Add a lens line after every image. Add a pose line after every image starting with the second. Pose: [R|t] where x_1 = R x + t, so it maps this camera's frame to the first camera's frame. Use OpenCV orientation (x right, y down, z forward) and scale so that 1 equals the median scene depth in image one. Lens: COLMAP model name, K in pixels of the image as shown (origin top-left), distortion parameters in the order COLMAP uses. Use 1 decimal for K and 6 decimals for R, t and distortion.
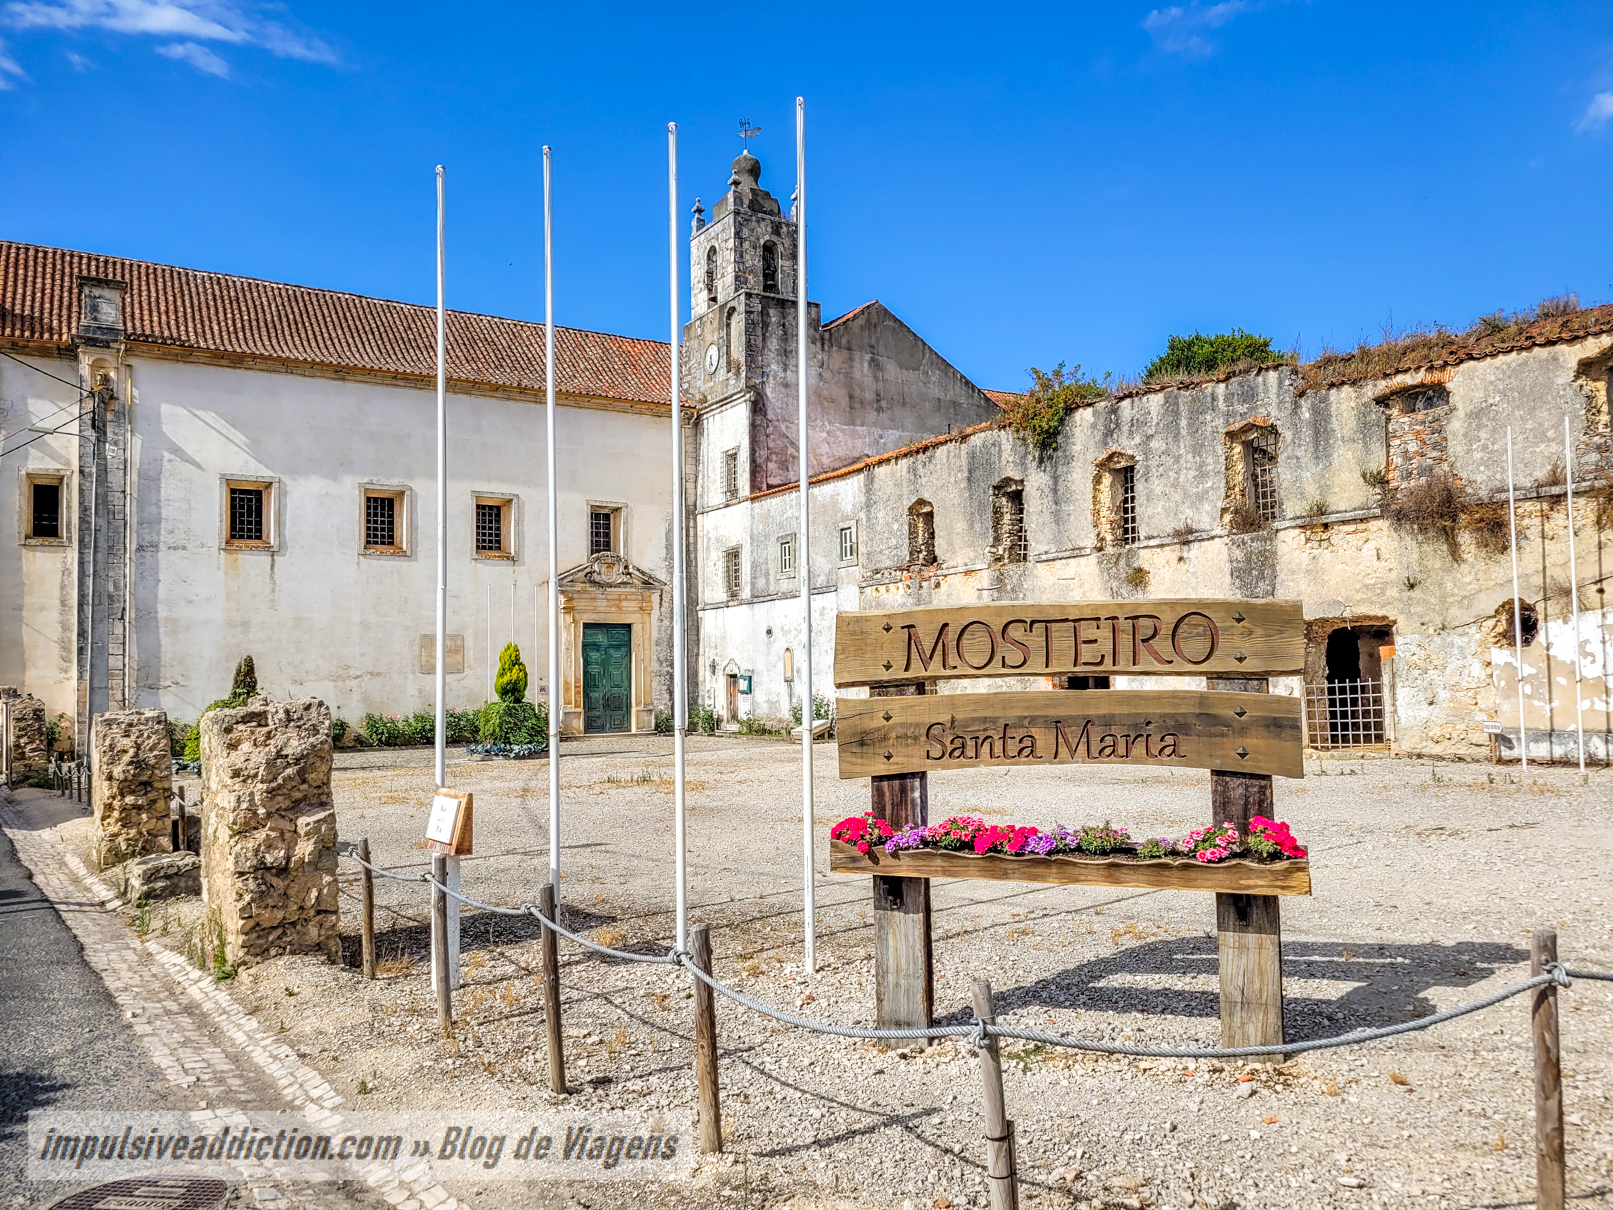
lens RADIAL K [[1222.6, 0, 804.6], [0, 1222.6, 599.9], [0, 0, 1]] dist [0.061667, -0.054547]
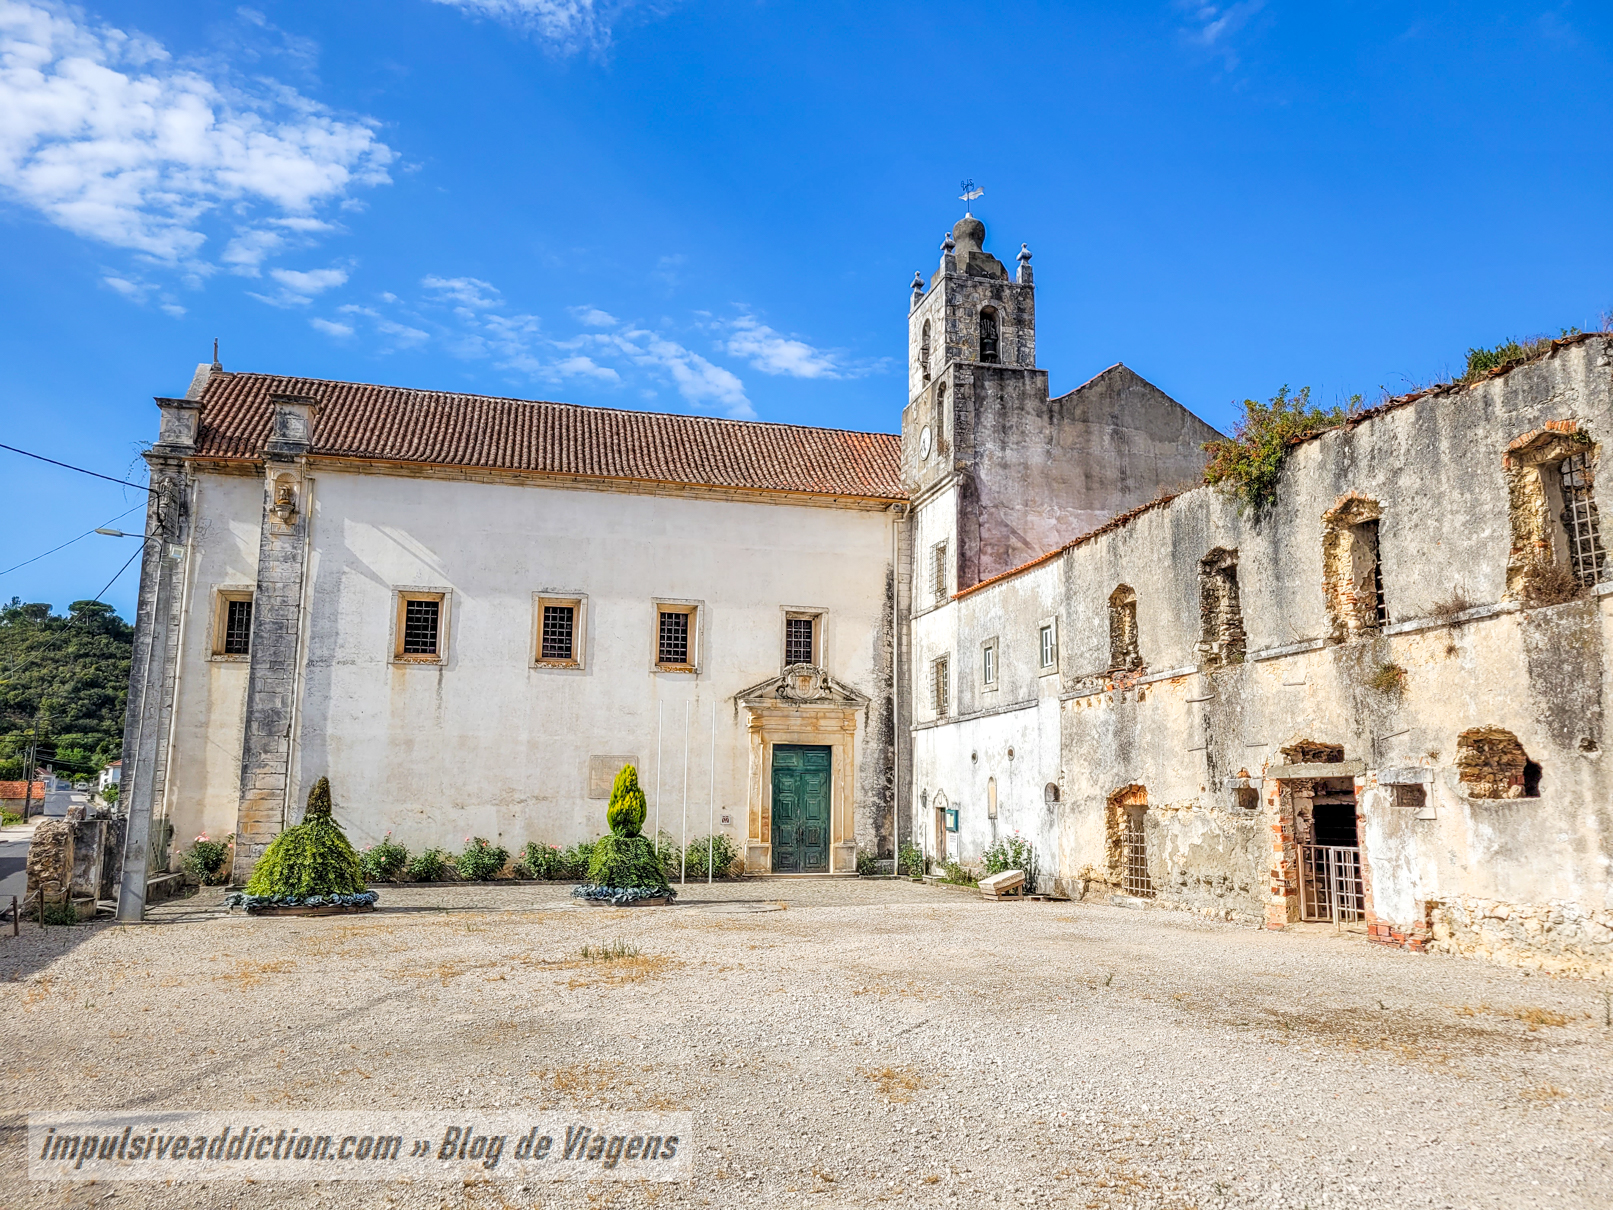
lens RADIAL K [[1222.6, 0, 804.6], [0, 1222.6, 599.9], [0, 0, 1]] dist [0.061667, -0.054547]
pose [[0.956541, -0.026200, -0.290420, 0.109725], [-0.003552, 0.994835, -0.101446, 0.005394], [0.291577, 0.098069, 0.951507, 0.175625]]
